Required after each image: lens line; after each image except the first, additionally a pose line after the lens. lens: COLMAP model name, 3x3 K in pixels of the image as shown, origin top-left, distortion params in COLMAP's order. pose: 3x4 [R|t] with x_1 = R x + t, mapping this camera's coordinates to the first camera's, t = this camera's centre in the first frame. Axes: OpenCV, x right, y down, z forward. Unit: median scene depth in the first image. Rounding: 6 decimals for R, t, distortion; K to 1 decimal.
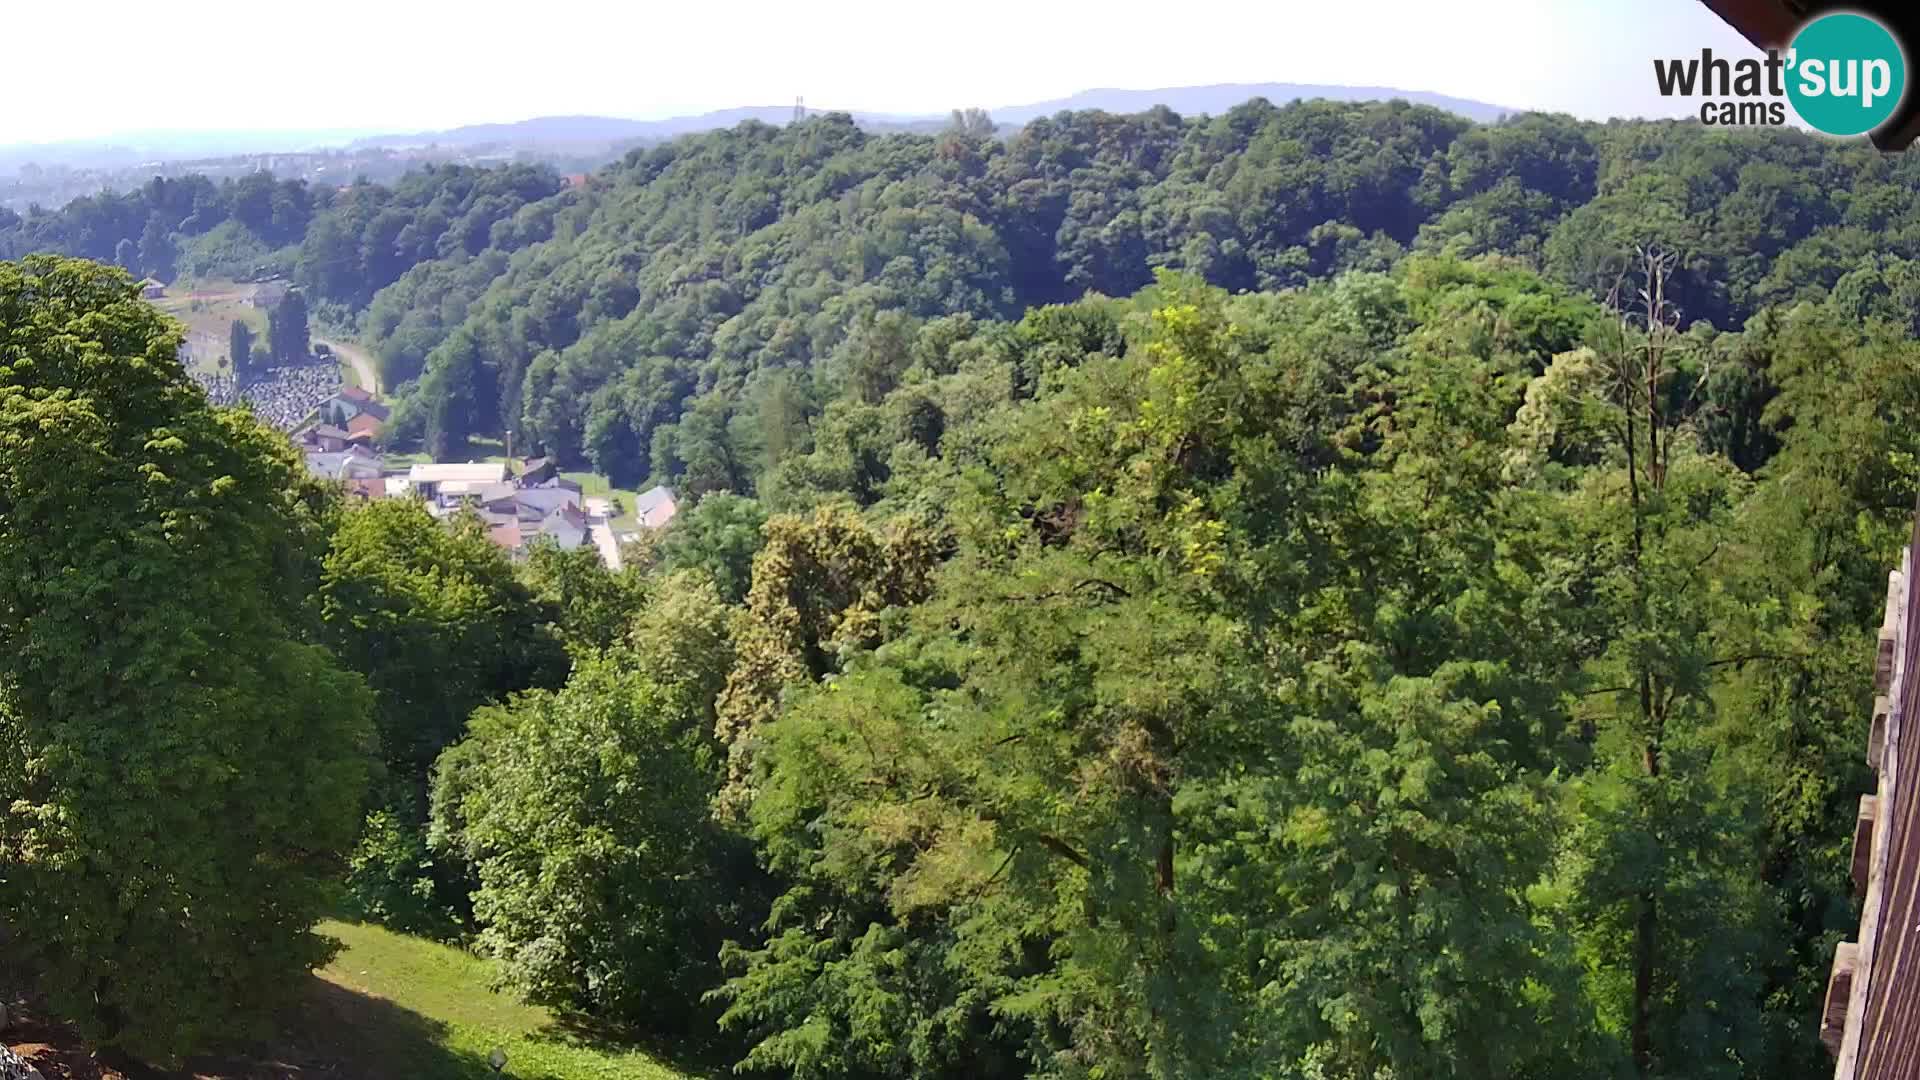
lens RADIAL K [[779.2, 0, 985.3], [0, 779.2, 534.6], [0, 0, 1]] dist [-0.000130, -0.000008]
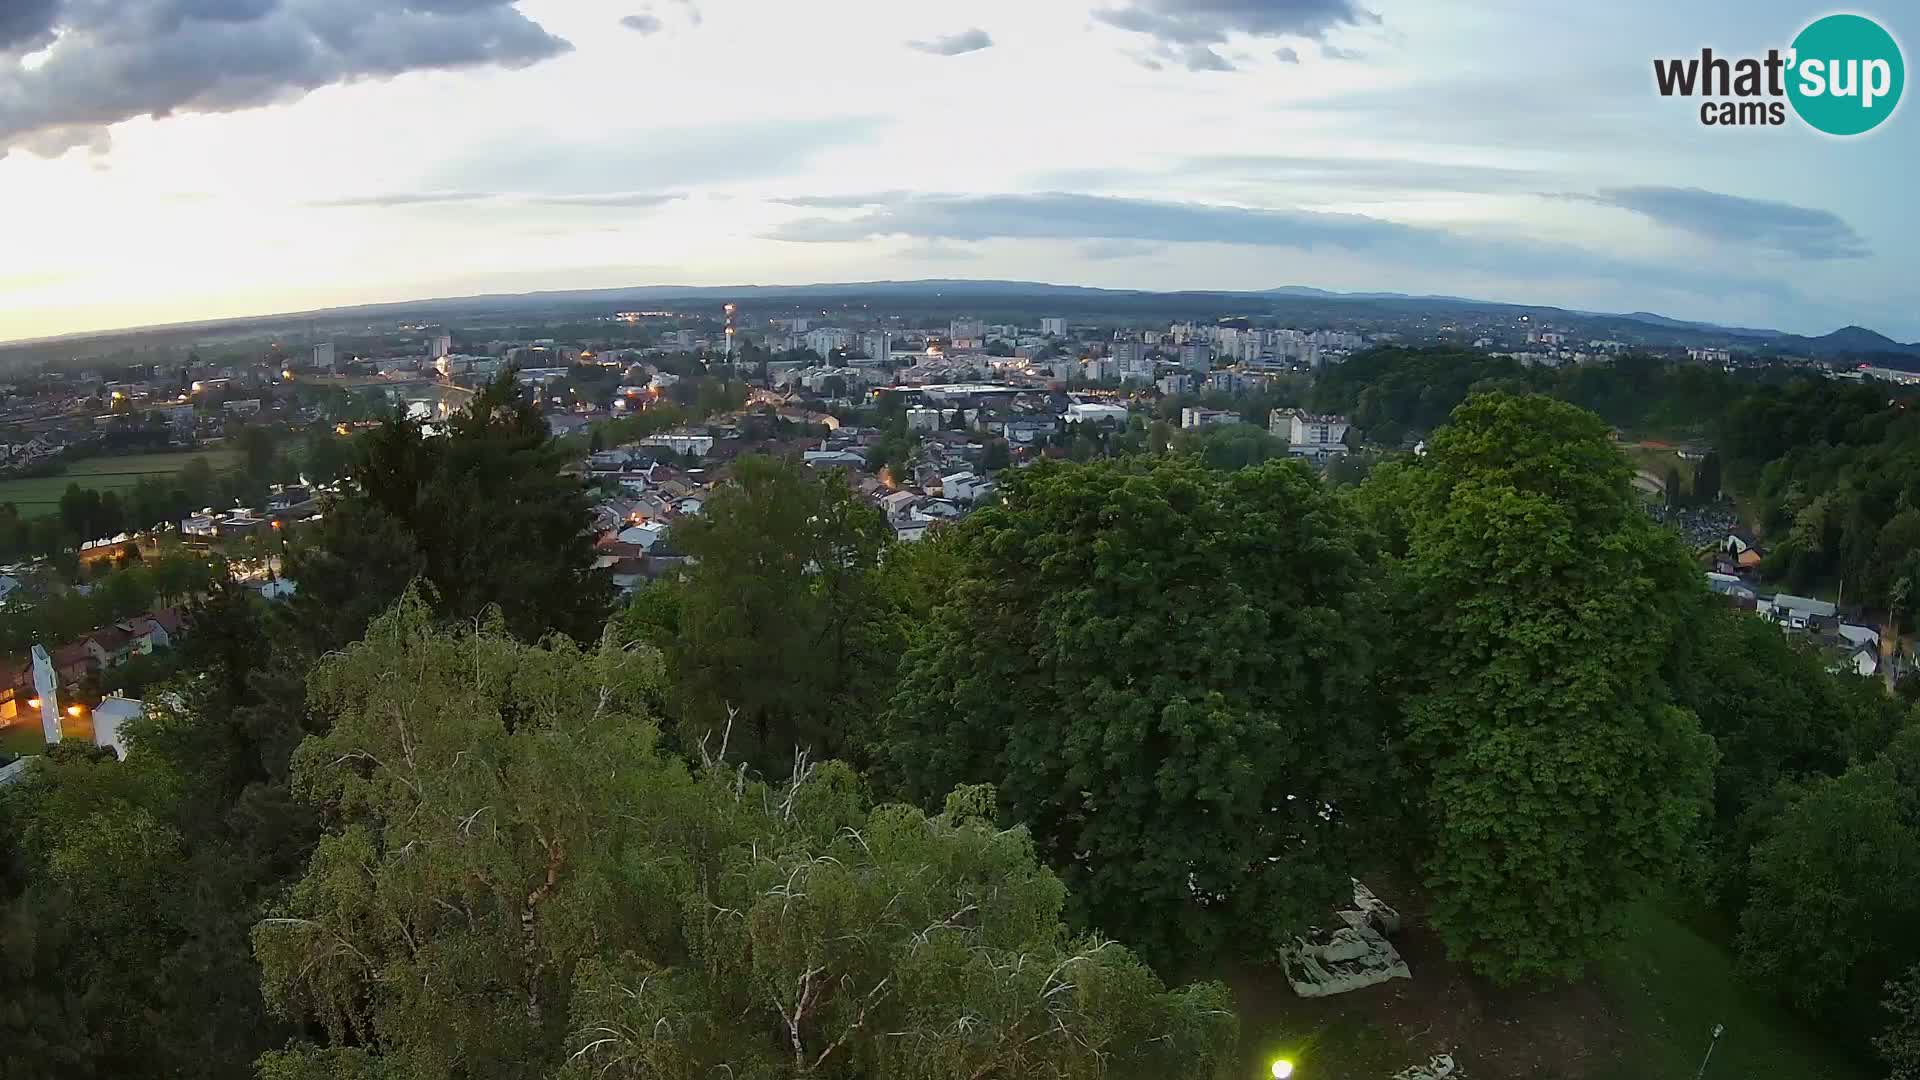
lens RADIAL K [[779.2, 0, 985.3], [0, 779.2, 534.6], [0, 0, 1]] dist [-0.000130, -0.000008]
pose [[0.979880, 0.190378, -0.059931, -2.043251], [-0.190552, 0.981673, 0.002858, 0.069526], [0.059377, 0.008619, 0.998198, -0.444724]]
